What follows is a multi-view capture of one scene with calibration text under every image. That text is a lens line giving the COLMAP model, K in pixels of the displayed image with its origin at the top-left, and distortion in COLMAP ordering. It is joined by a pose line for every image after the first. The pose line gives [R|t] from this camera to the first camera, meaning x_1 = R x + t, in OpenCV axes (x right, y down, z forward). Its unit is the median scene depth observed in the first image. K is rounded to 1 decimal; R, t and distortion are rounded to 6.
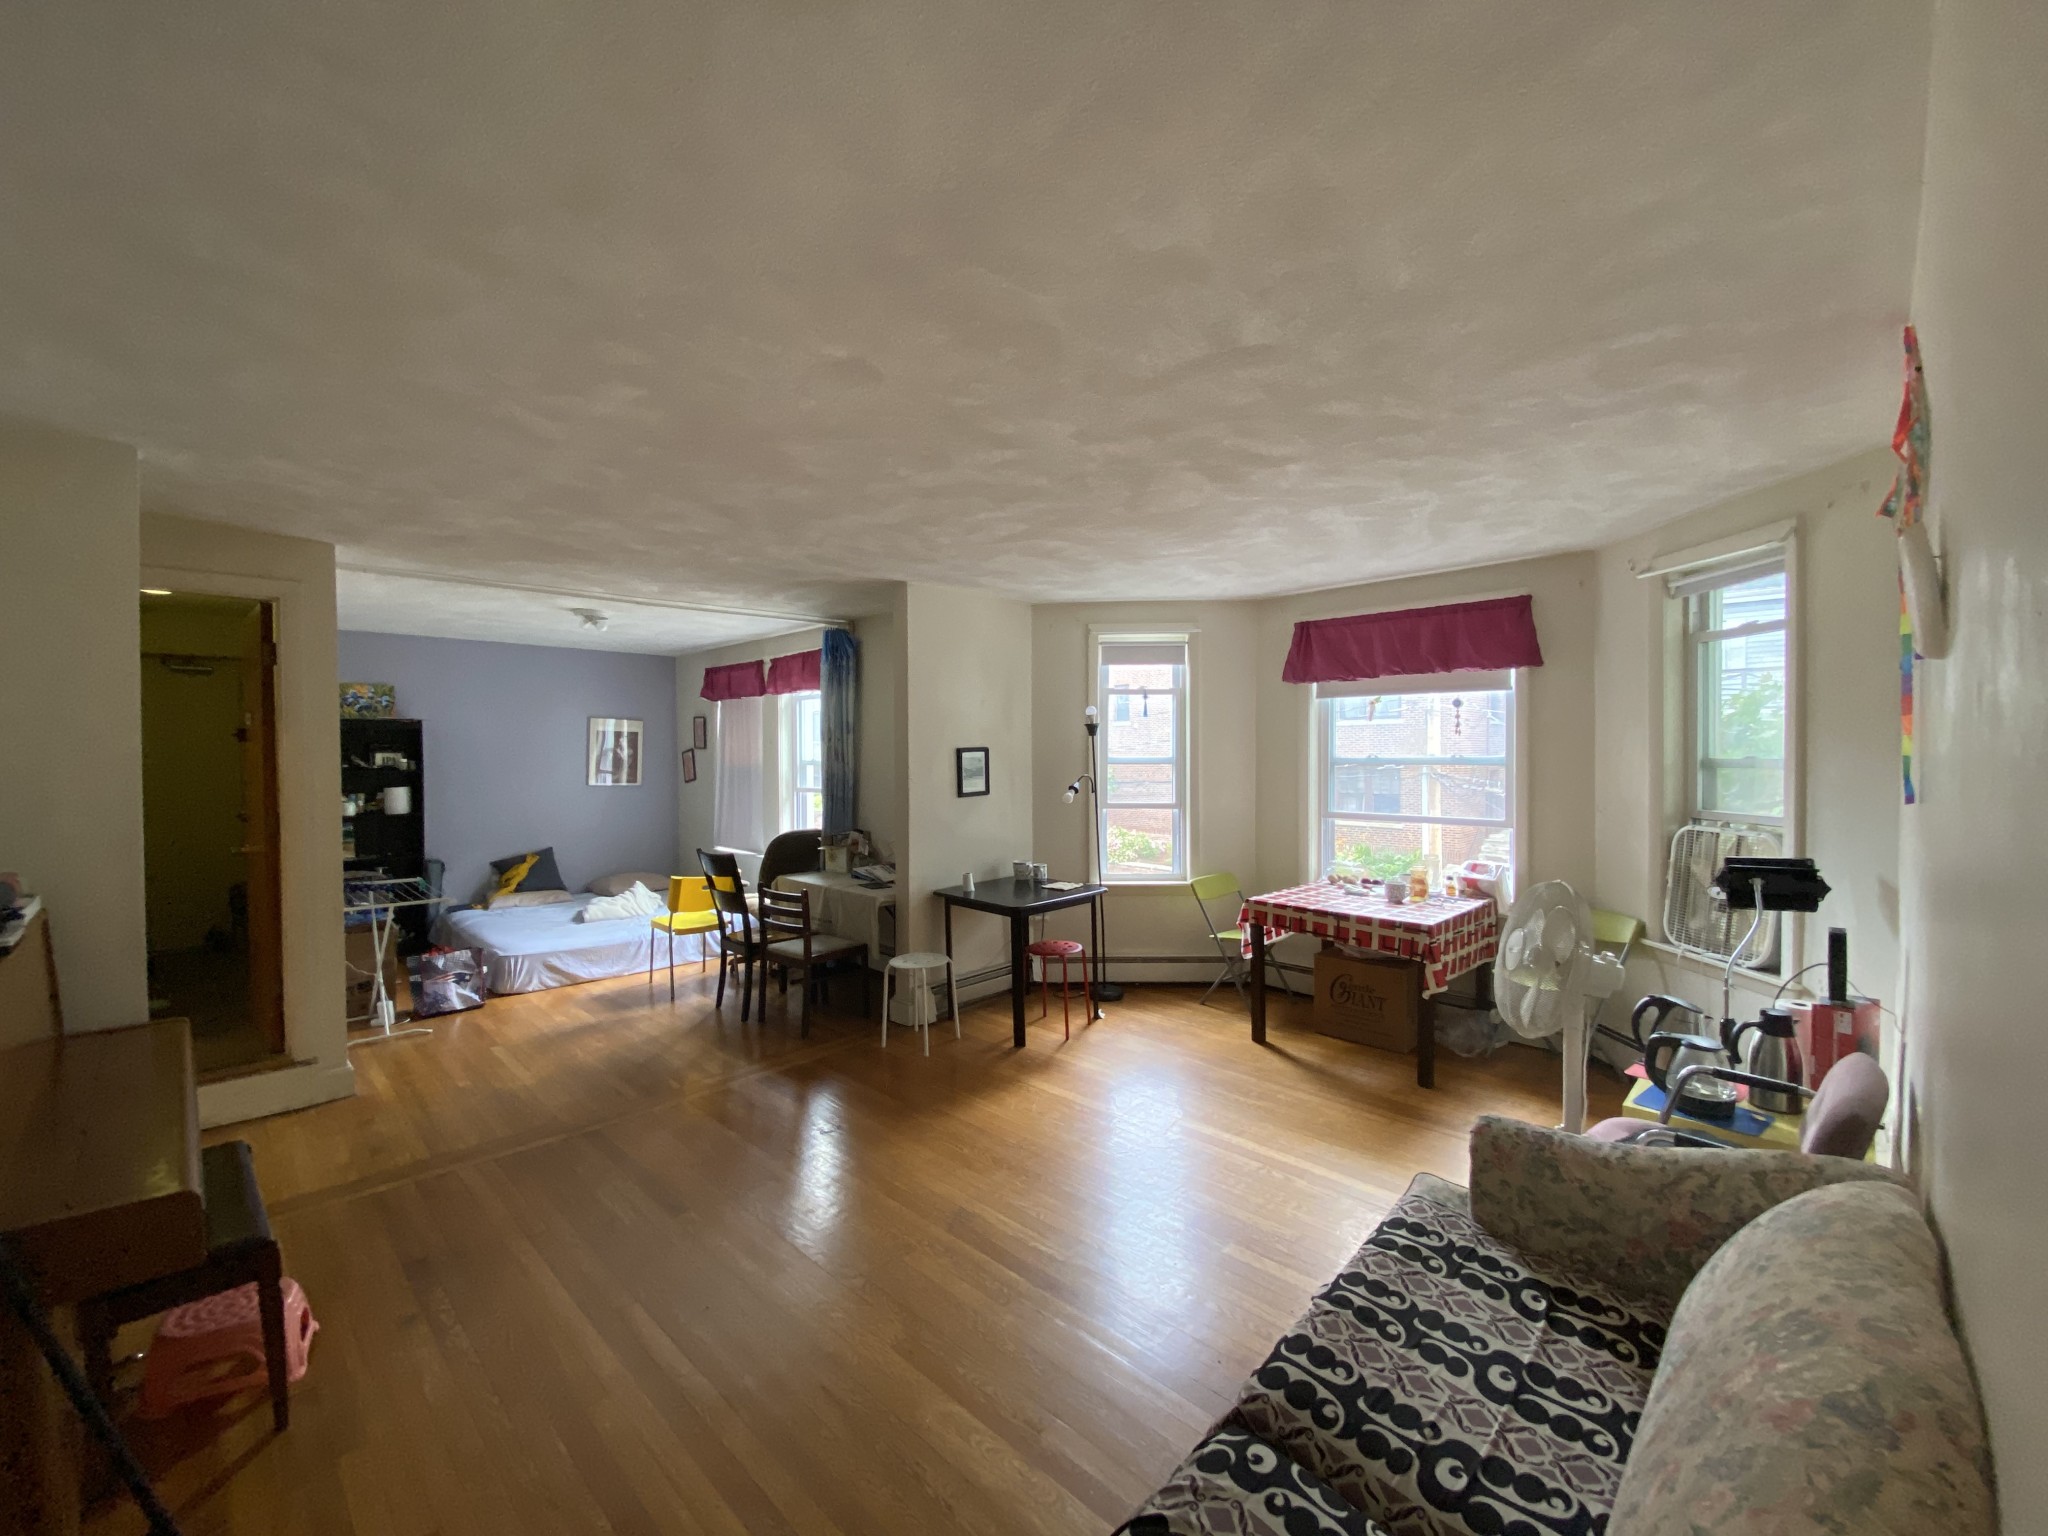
lens RADIAL K [[819.5, 0, 1024.0], [0, 819.5, 768.0], [0, 0, 1]] dist [-0.024766, -0.000134]
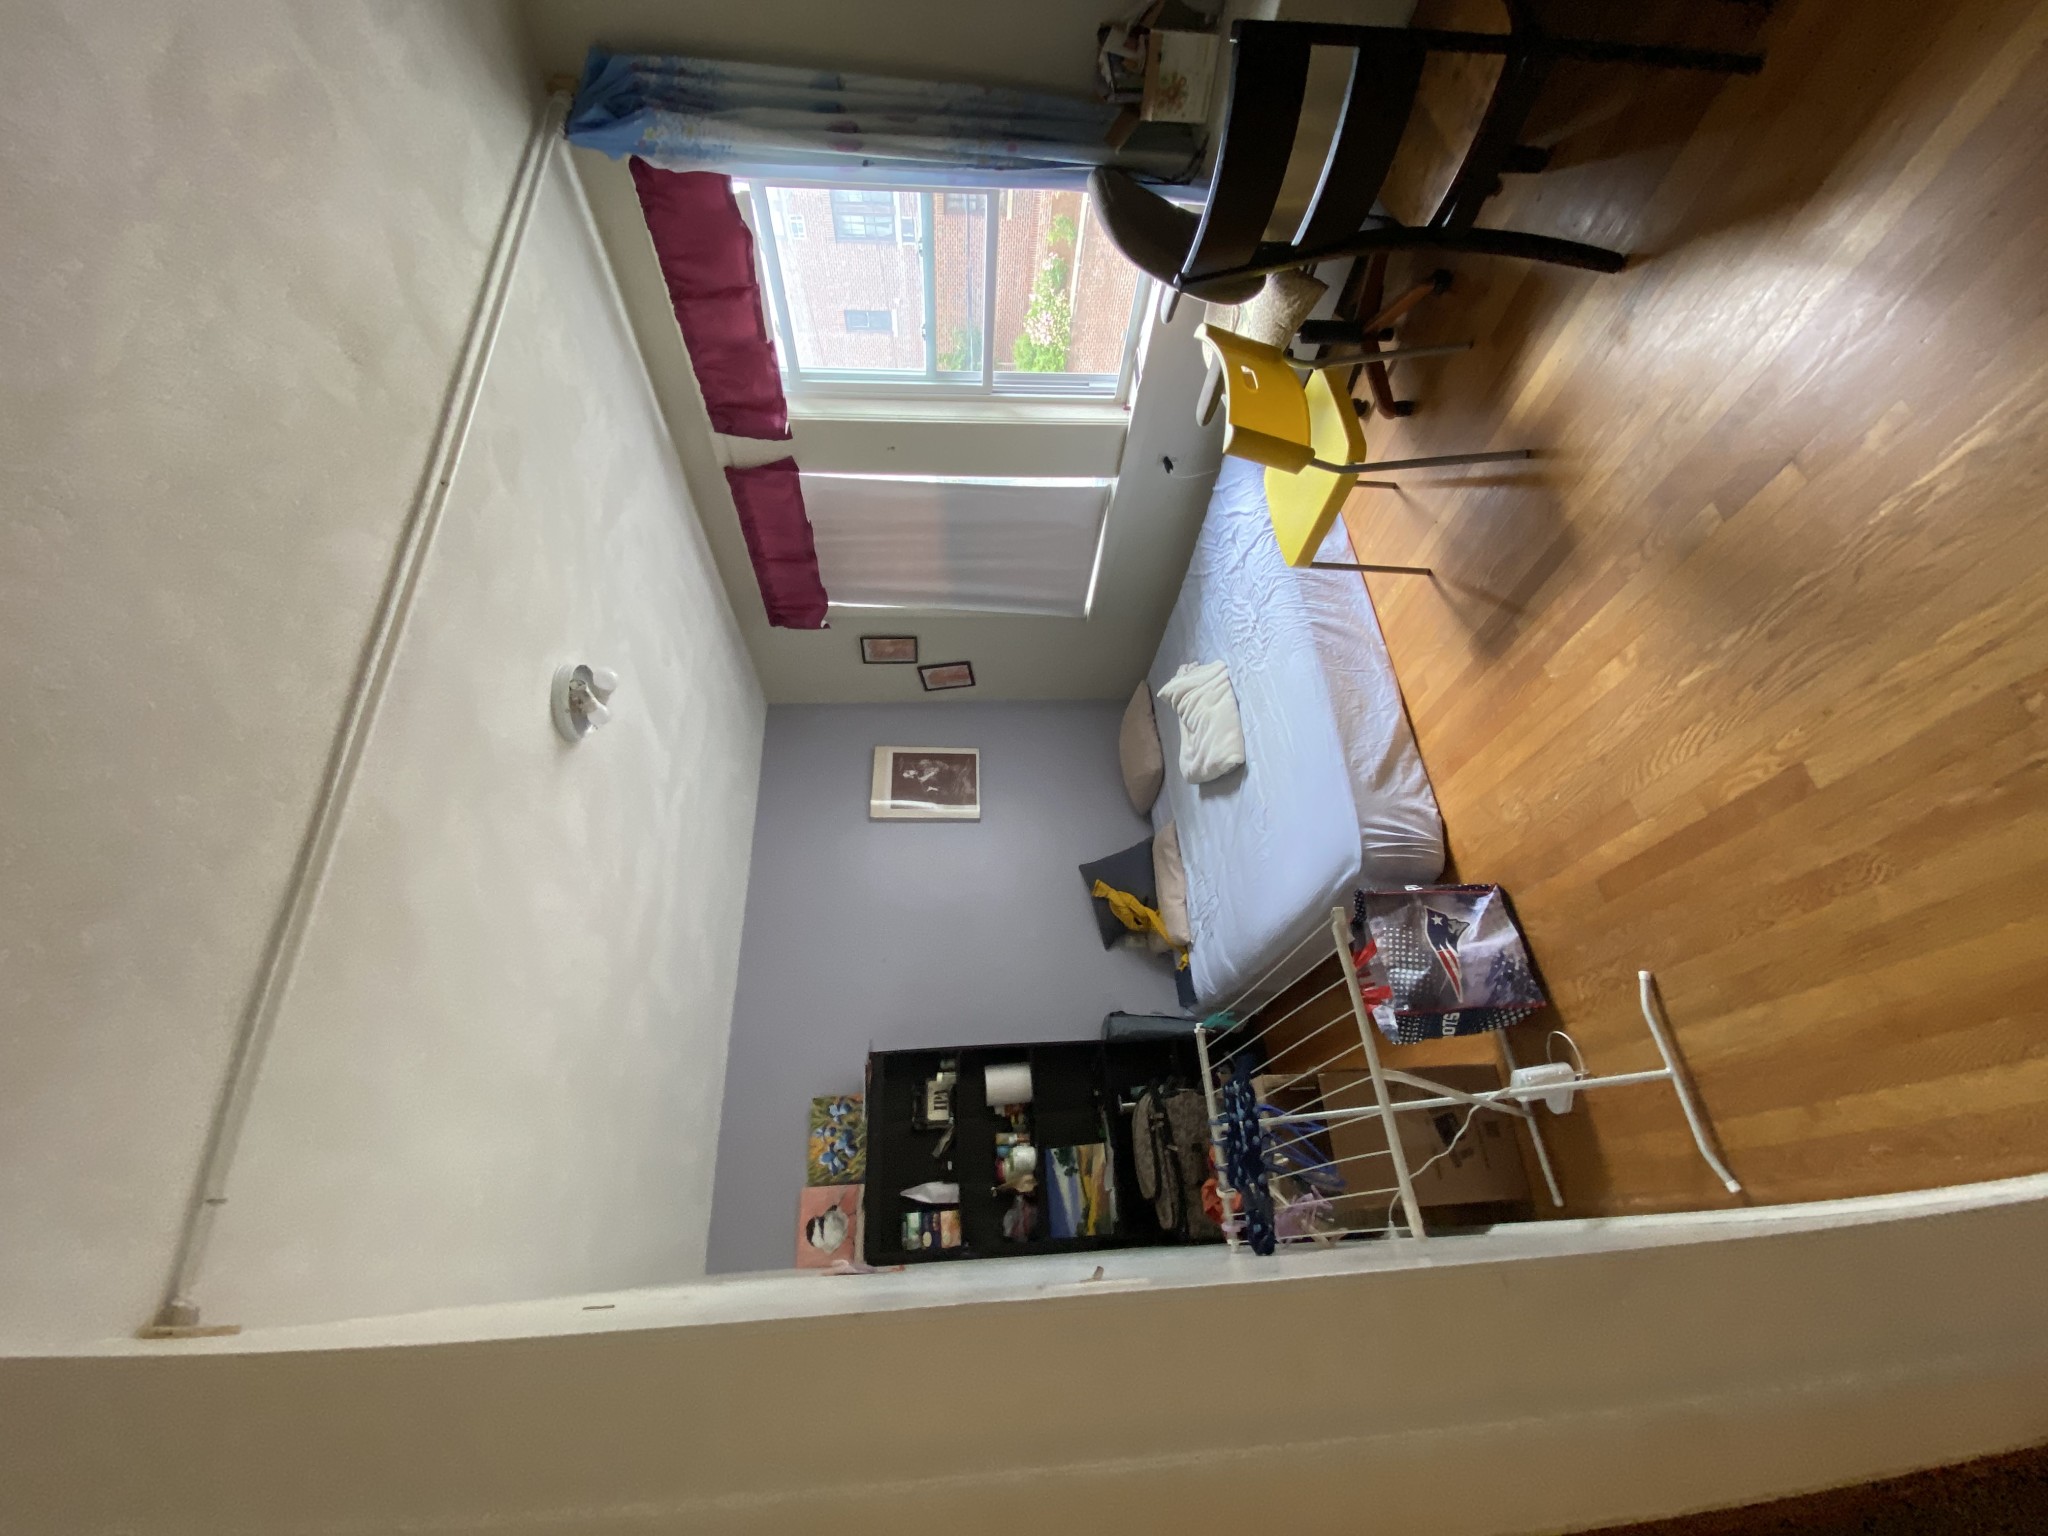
lens RADIAL K [[839.8, 0, 1024.0], [0, 839.8, 768.0], [0, 0, 1]] dist [0.000885, -0.000050]
pose [[0.010678, -0.957094, -0.289582, -0.443562], [0.996508, -0.013799, 0.082352, 0.005479], [-0.082815, -0.289450, 0.953604, 0.565289]]
